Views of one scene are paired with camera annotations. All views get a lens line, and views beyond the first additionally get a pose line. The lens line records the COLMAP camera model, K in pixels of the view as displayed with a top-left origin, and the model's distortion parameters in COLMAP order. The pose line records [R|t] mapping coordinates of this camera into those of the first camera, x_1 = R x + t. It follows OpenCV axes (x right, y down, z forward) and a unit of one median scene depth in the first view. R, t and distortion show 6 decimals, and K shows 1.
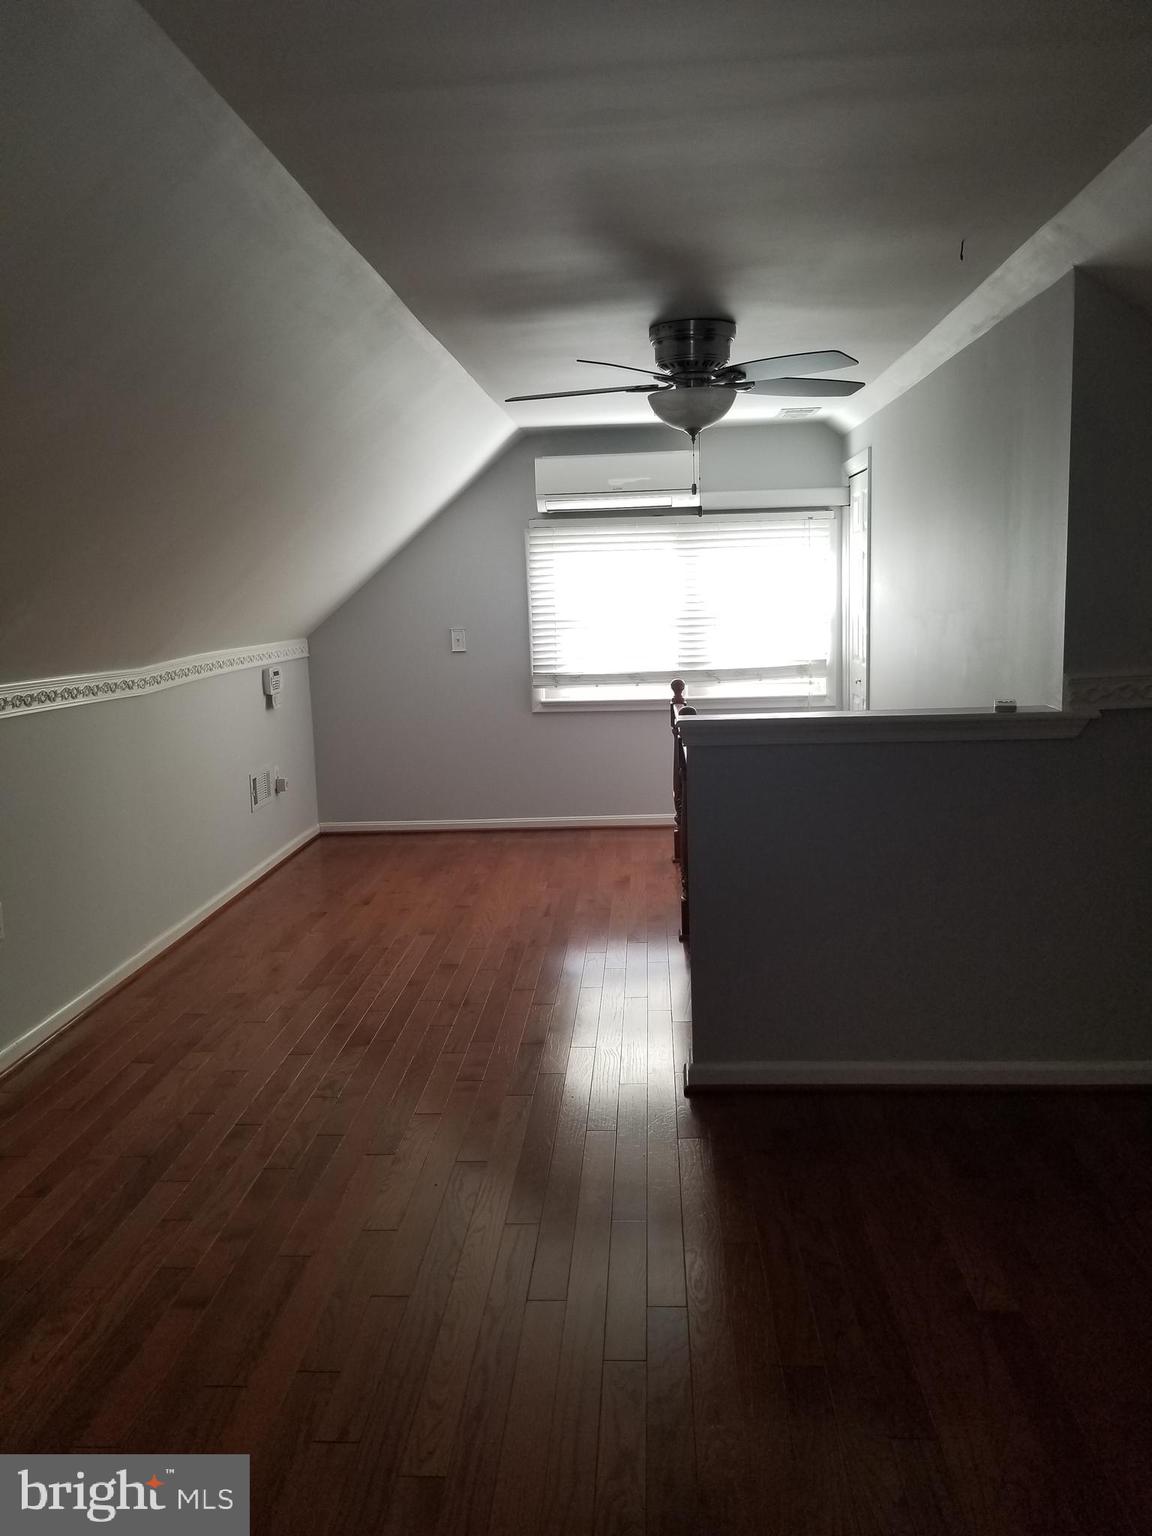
lens RADIAL K [[1206.1, 0, 580.0], [0, 1206.1, 765.7], [0, 0, 1]] dist [0.007913, -0.000944]
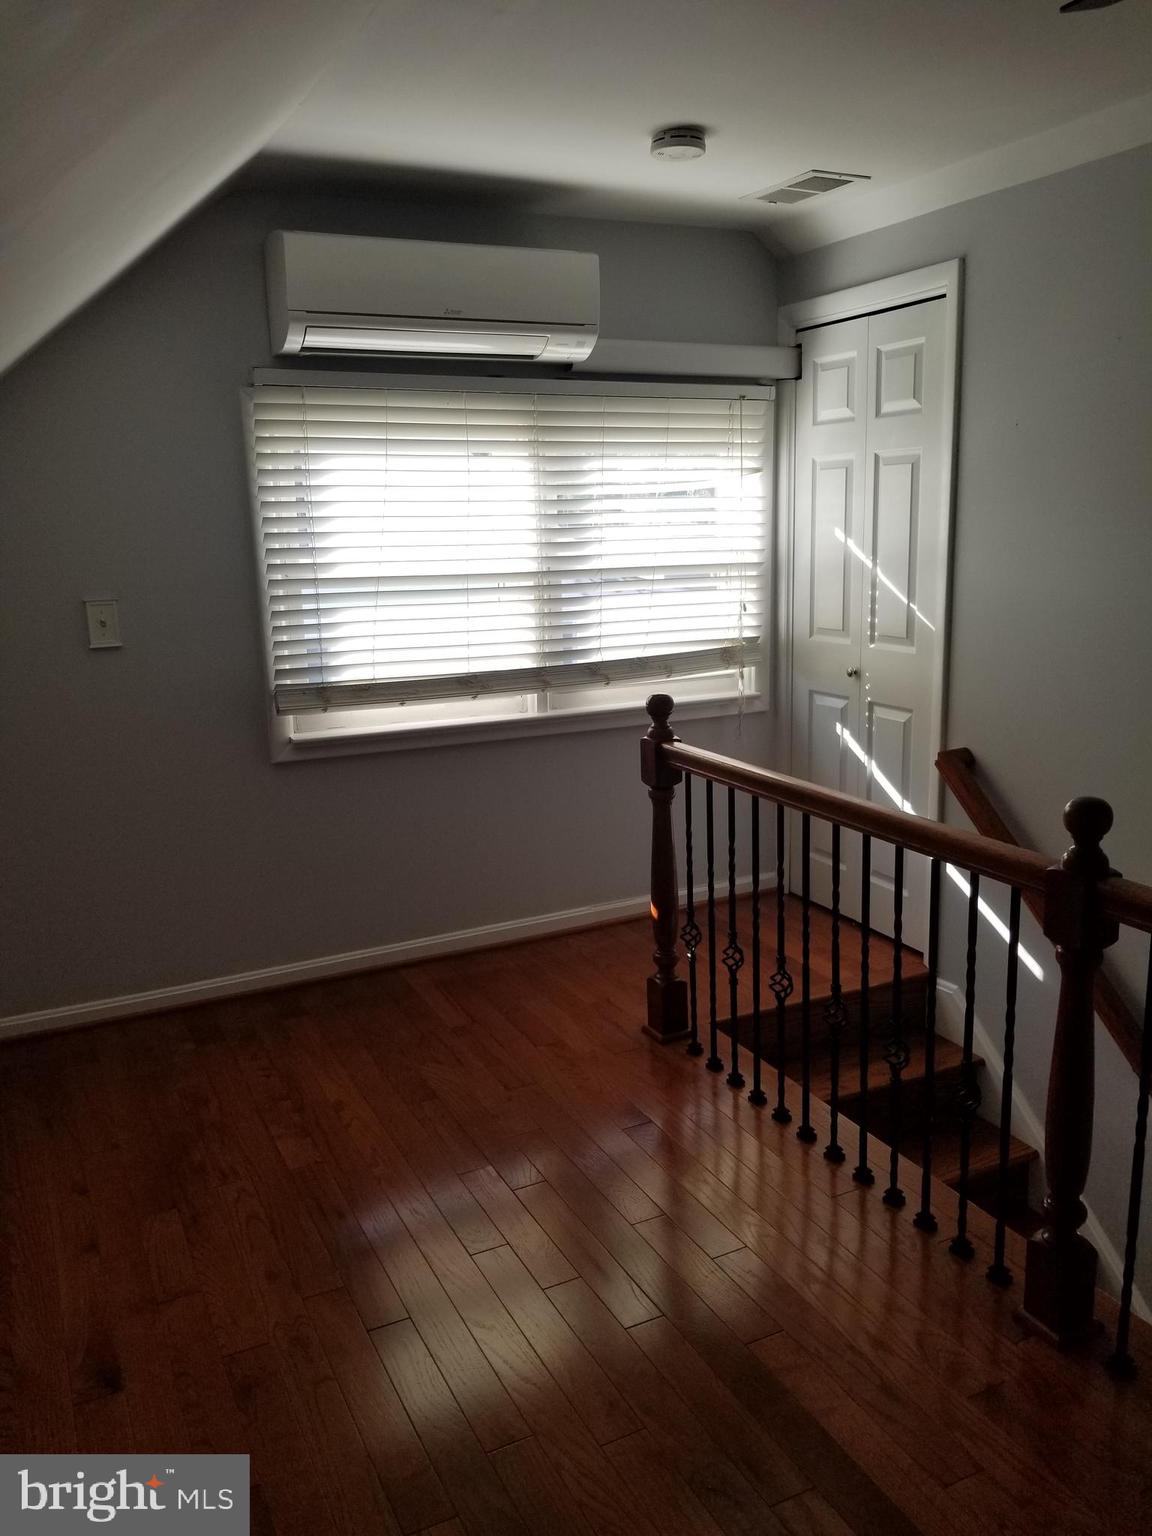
lens RADIAL K [[1206.1, 0, 571.2], [0, 1206.1, 772.2], [0, 0, 1]] dist [0.007913, -0.000944]
pose [[0.874229, -0.092718, 0.476579, -0.174705], [0.061553, 0.994841, 0.080634, -0.075109], [-0.481597, -0.041158, 0.875426, 0.511601]]
